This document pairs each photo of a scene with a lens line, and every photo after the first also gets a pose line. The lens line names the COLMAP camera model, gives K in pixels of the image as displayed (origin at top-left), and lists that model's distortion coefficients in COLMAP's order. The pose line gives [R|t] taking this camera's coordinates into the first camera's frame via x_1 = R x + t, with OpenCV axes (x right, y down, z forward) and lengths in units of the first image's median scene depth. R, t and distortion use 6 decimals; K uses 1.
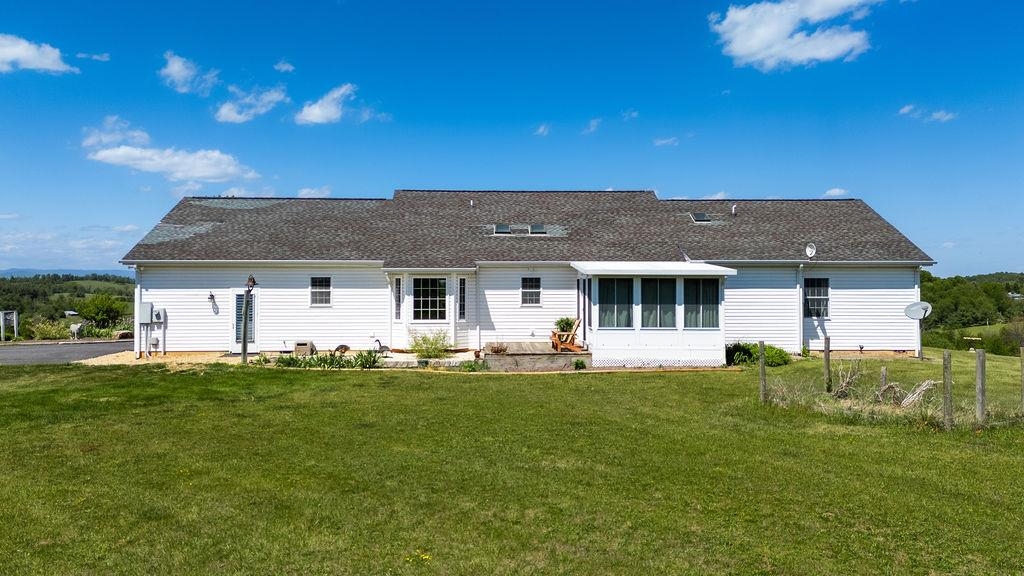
lens RADIAL K [[796.2, 0, 512.0], [0, 796.2, 288.0], [0, 0, 1]] dist [0.073649, -0.003853]
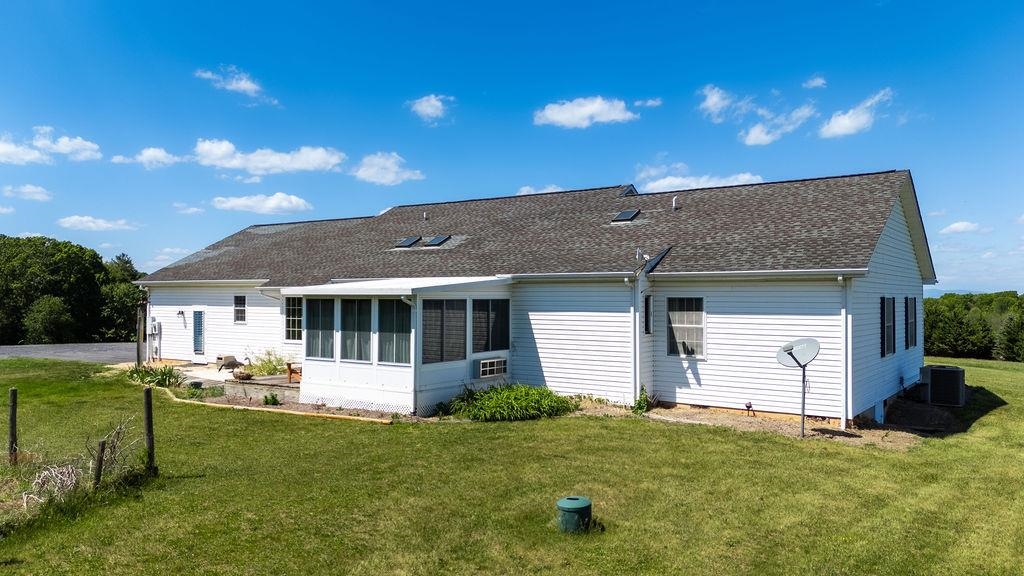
lens RADIAL K [[765.7, 0, 512.0], [0, 765.7, 288.0], [0, 0, 1]] dist [-0.005383, -0.001852]
pose [[0.797817, -0.005804, -0.602872, 0.666510], [-0.003870, 0.999884, -0.014747, -0.010471], [0.602887, 0.014099, 0.797702, 0.409006]]
